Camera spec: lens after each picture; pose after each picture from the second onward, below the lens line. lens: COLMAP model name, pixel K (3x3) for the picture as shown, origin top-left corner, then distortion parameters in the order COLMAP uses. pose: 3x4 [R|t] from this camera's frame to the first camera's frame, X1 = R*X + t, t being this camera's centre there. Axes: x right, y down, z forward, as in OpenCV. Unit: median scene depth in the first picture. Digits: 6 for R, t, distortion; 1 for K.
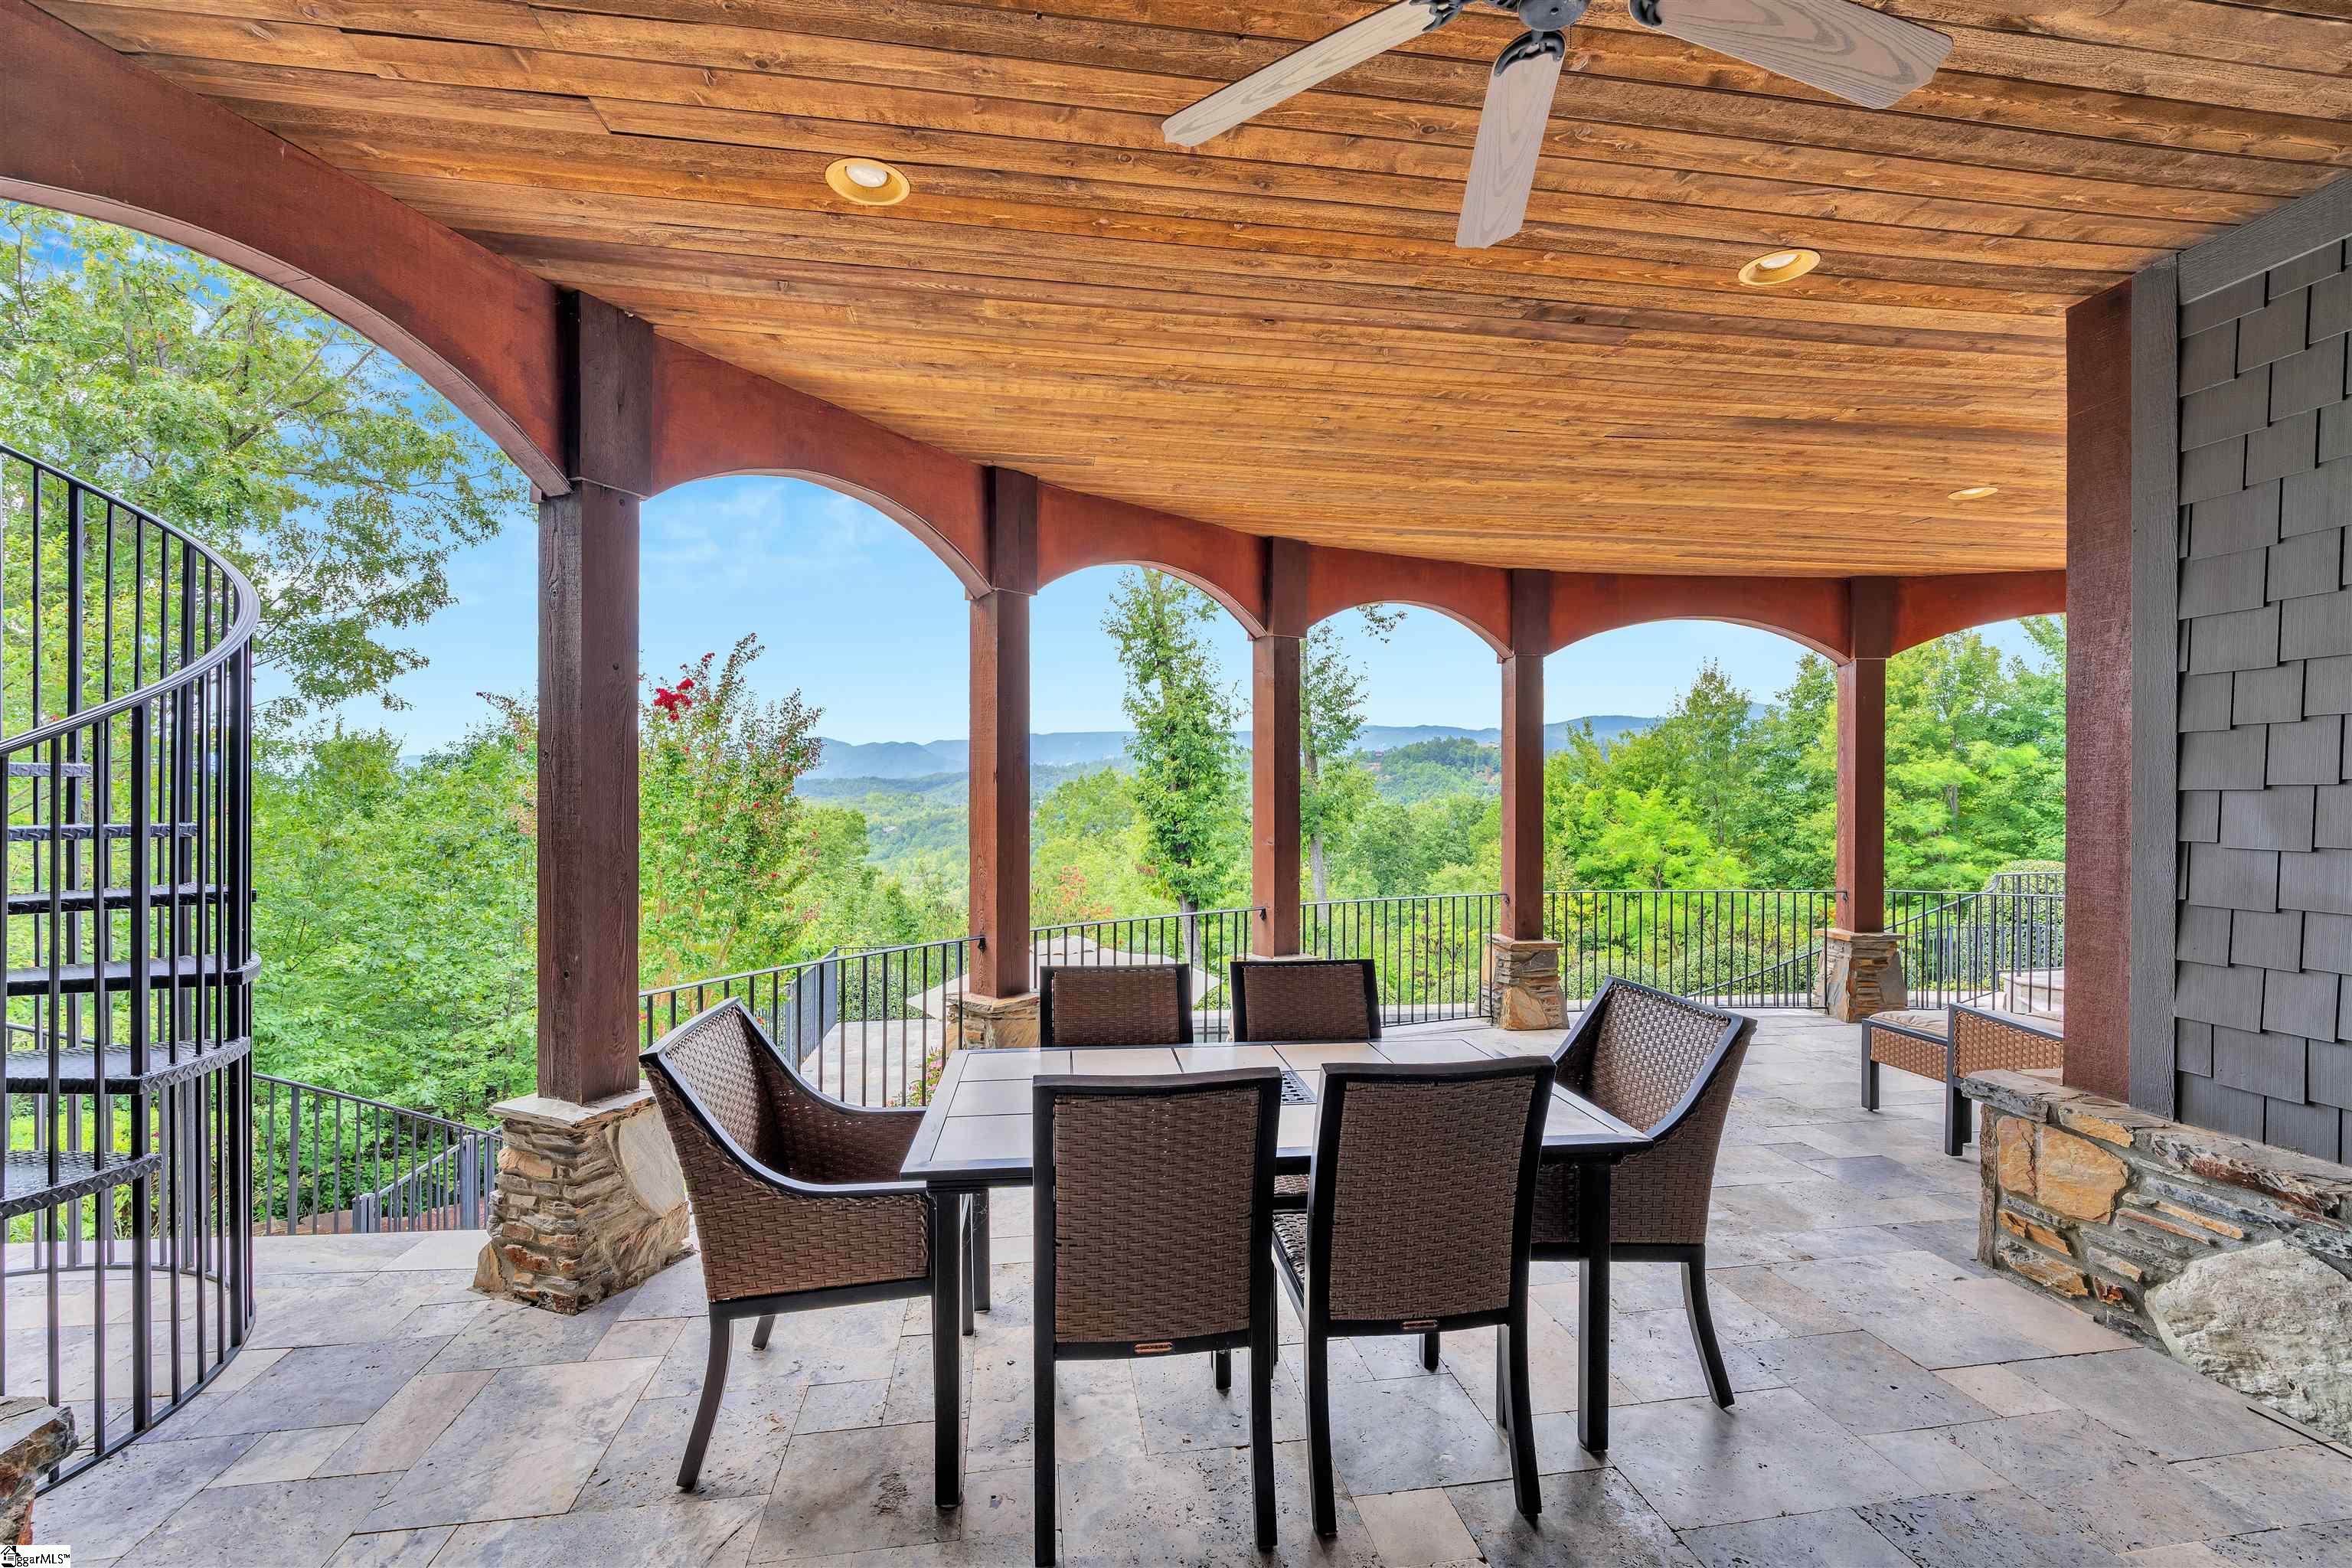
lens RADIAL K [[1032.0, 0, 1176.0], [0, 1032.0, 784.0], [0, 0, 1]] dist [-0.000945, -0.000198]
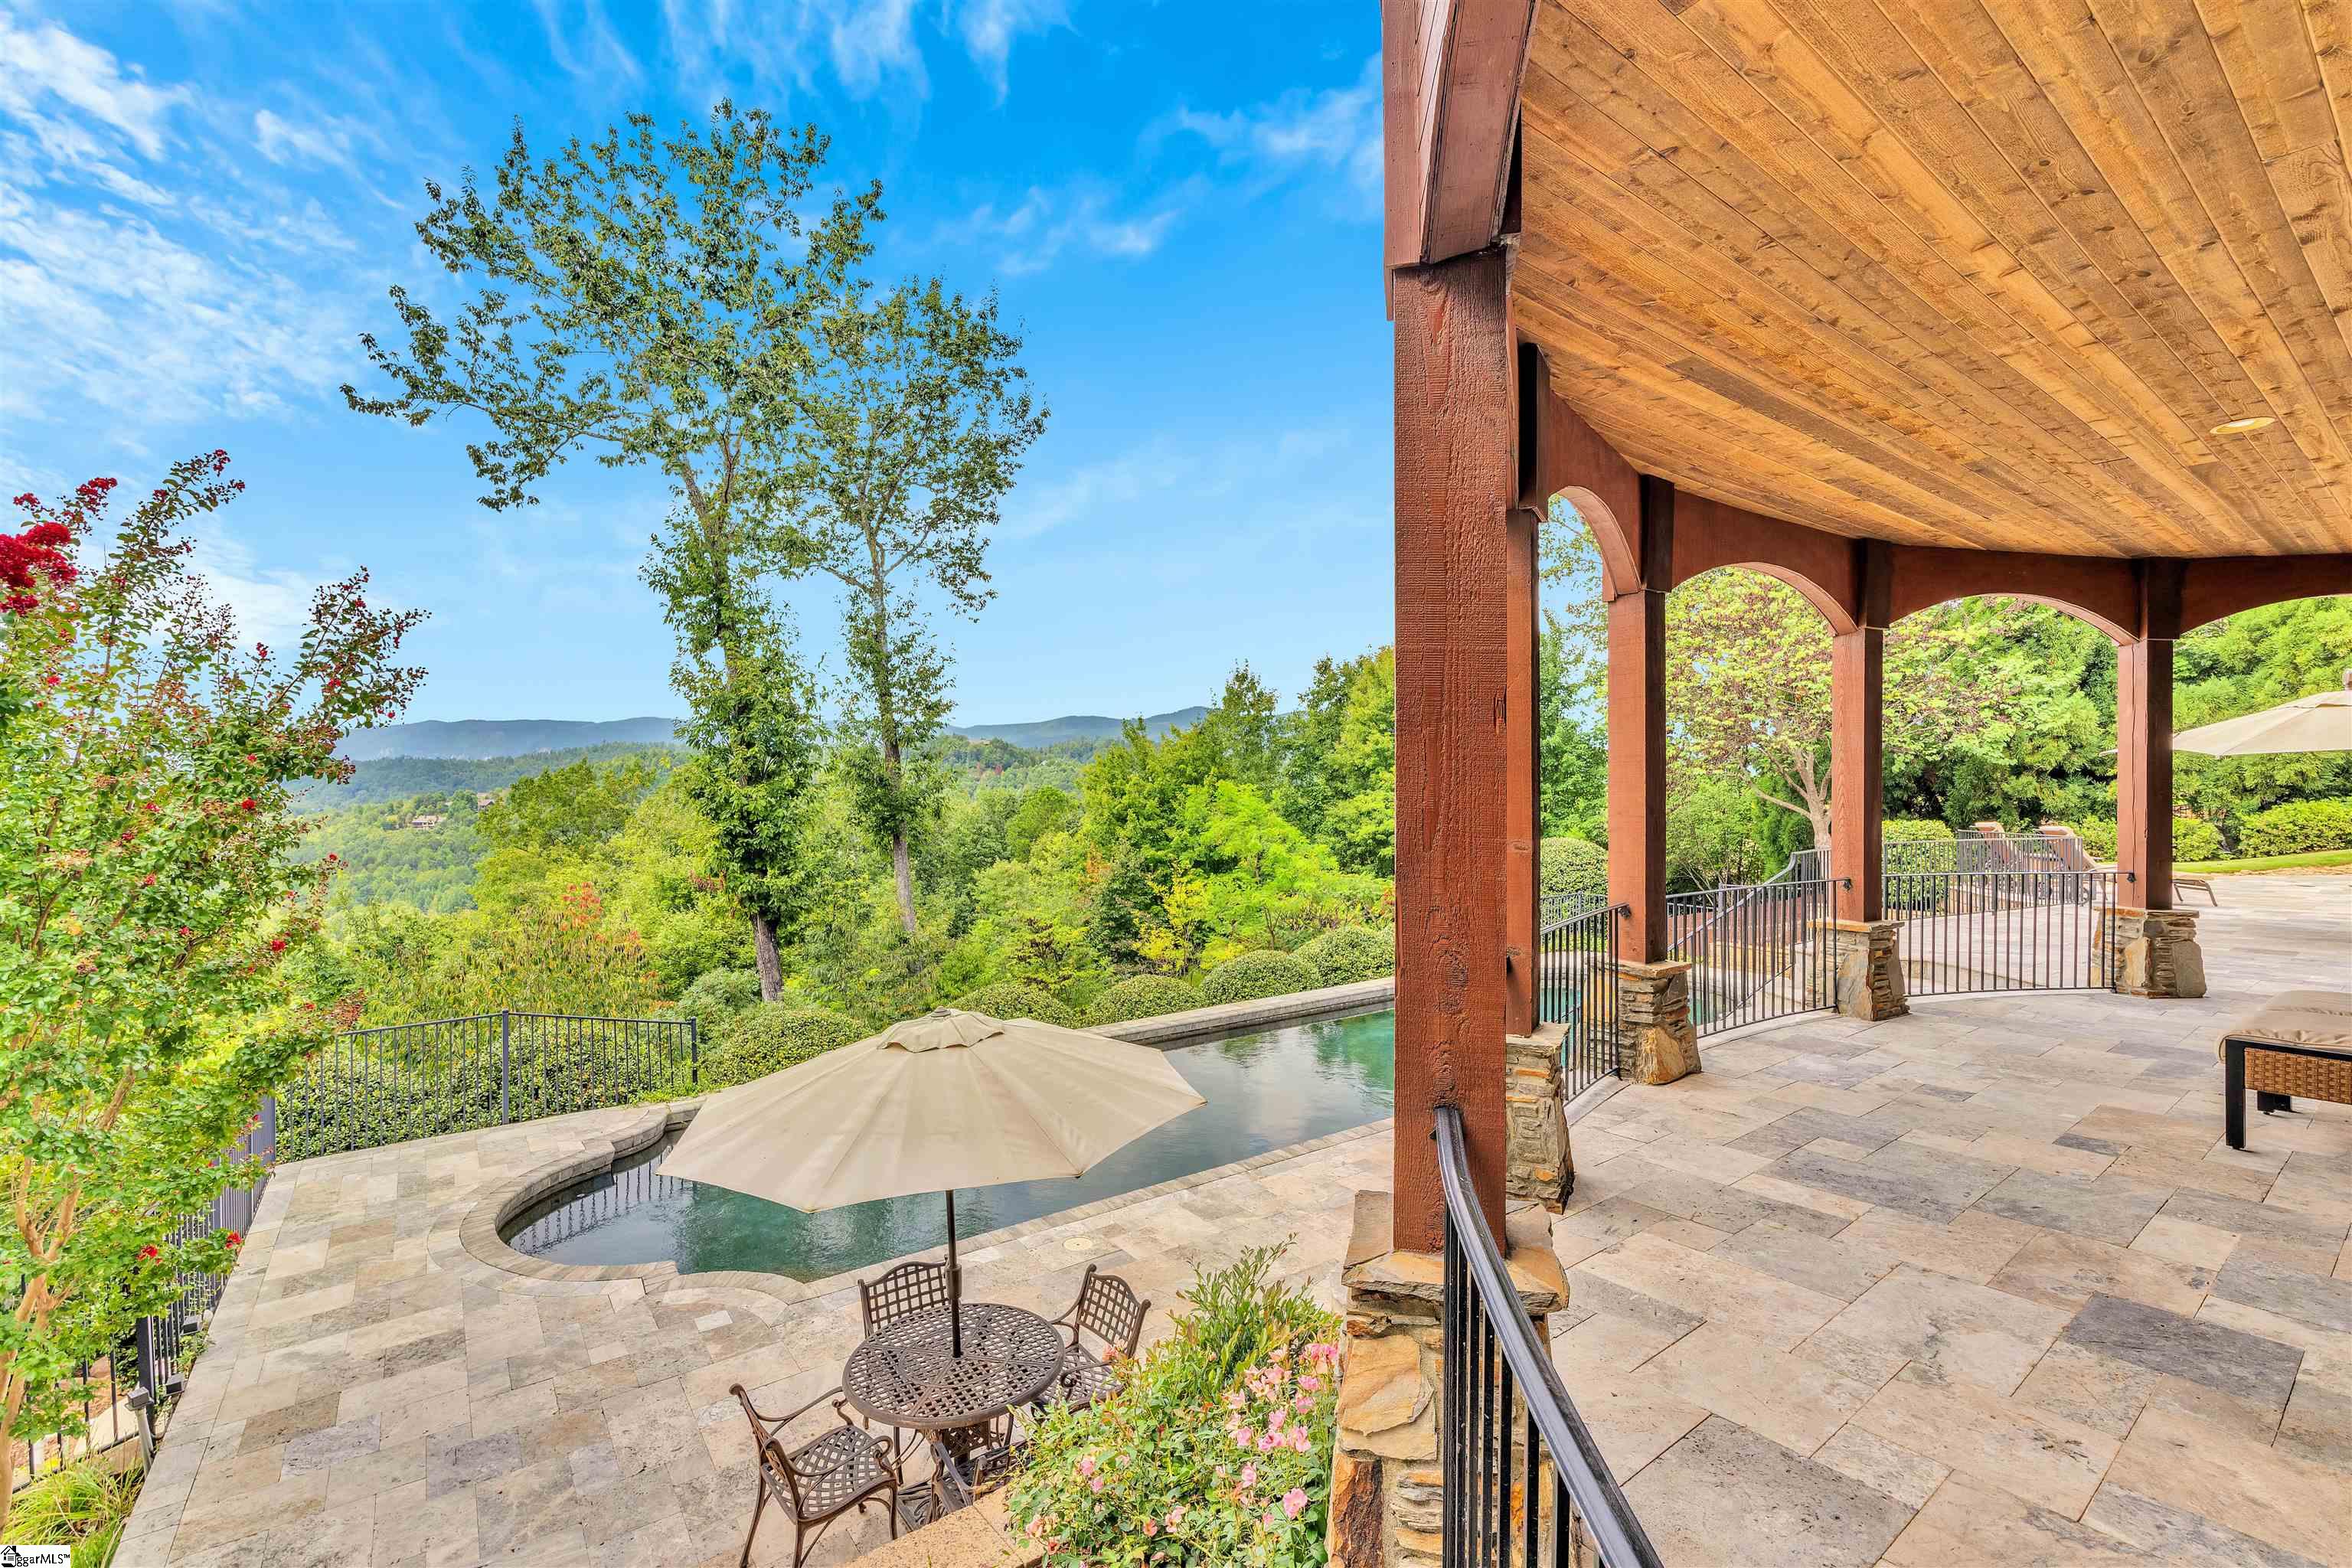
lens RADIAL K [[1032.0, 0, 1176.0], [0, 1032.0, 784.0], [0, 0, 1]] dist [-0.000945, -0.000198]
pose [[0.884217, -0.007891, 0.467010, -0.079615], [0.006157, 0.999967, 0.005240, 0.003406], [-0.467036, -0.001758, 0.884236, 0.120586]]
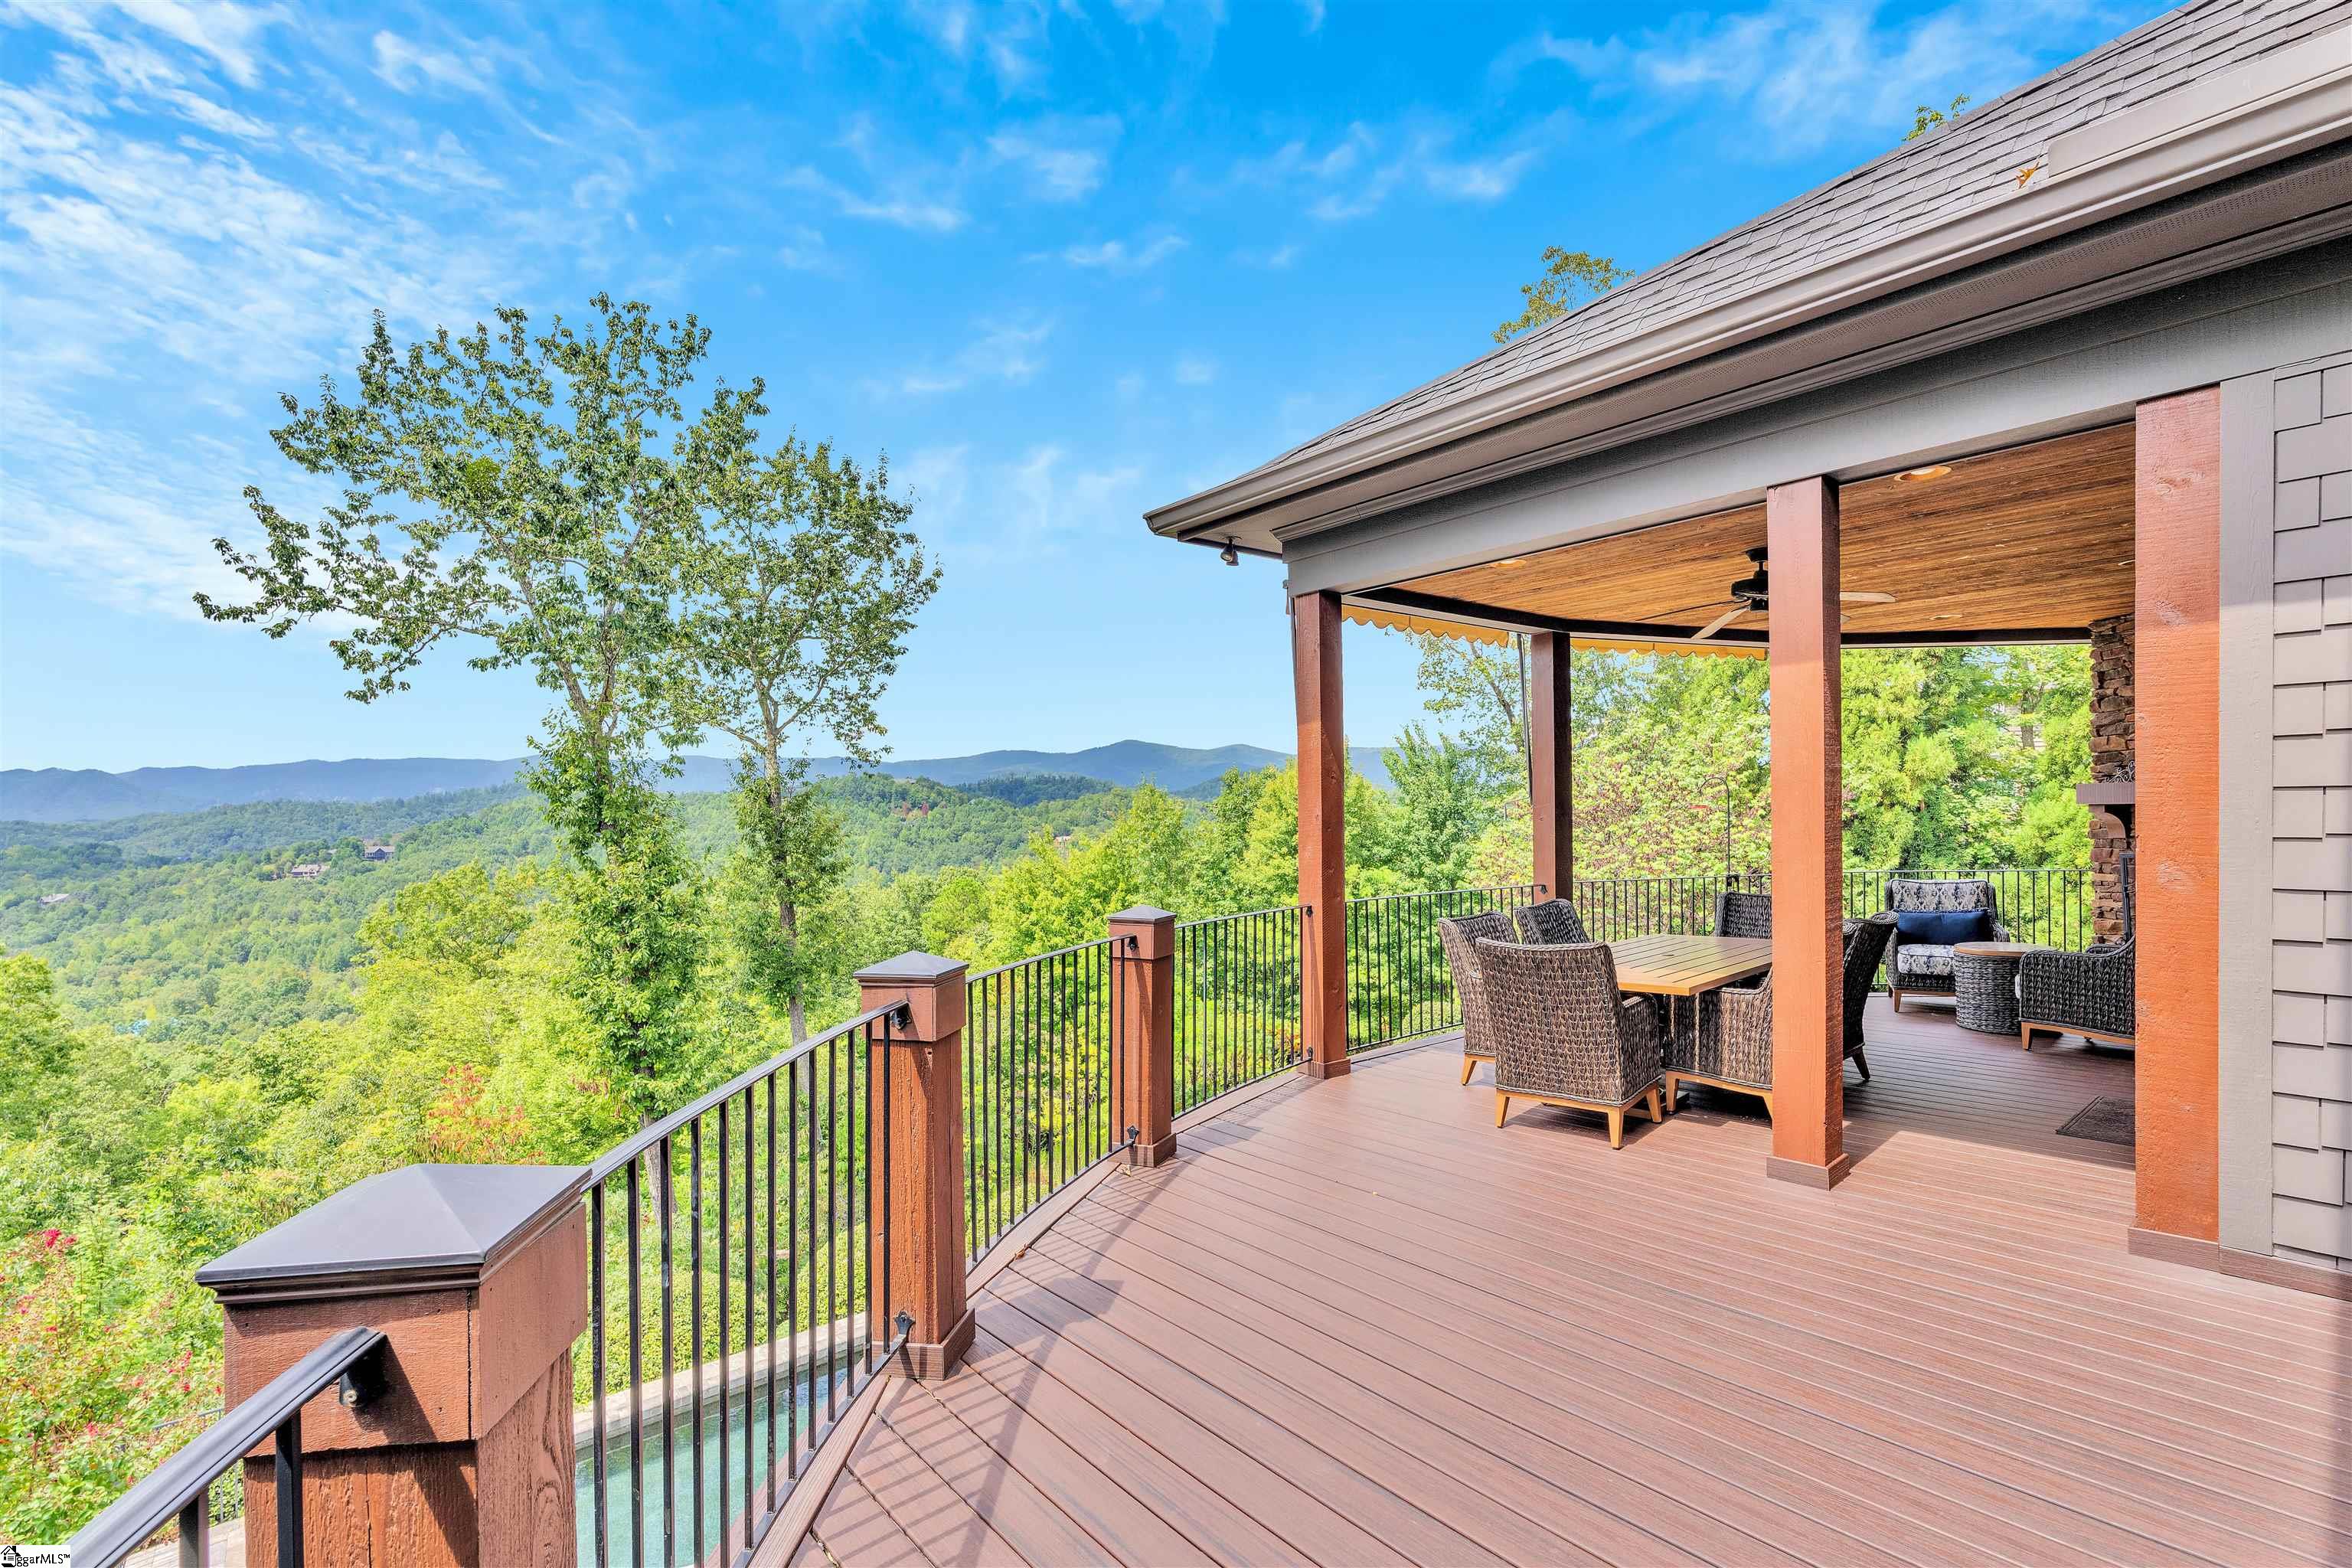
lens RADIAL K [[1046.8, 0, 1178.1], [0, 1046.8, 821.2], [0, 0, 1]] dist [-0.000360, 0.001038]
pose [[0.851729, -0.019691, 0.523612, -0.061681], [0.016570, 0.999806, 0.010646, -0.120497], [-0.523720, -0.000391, 0.851890, 0.069290]]
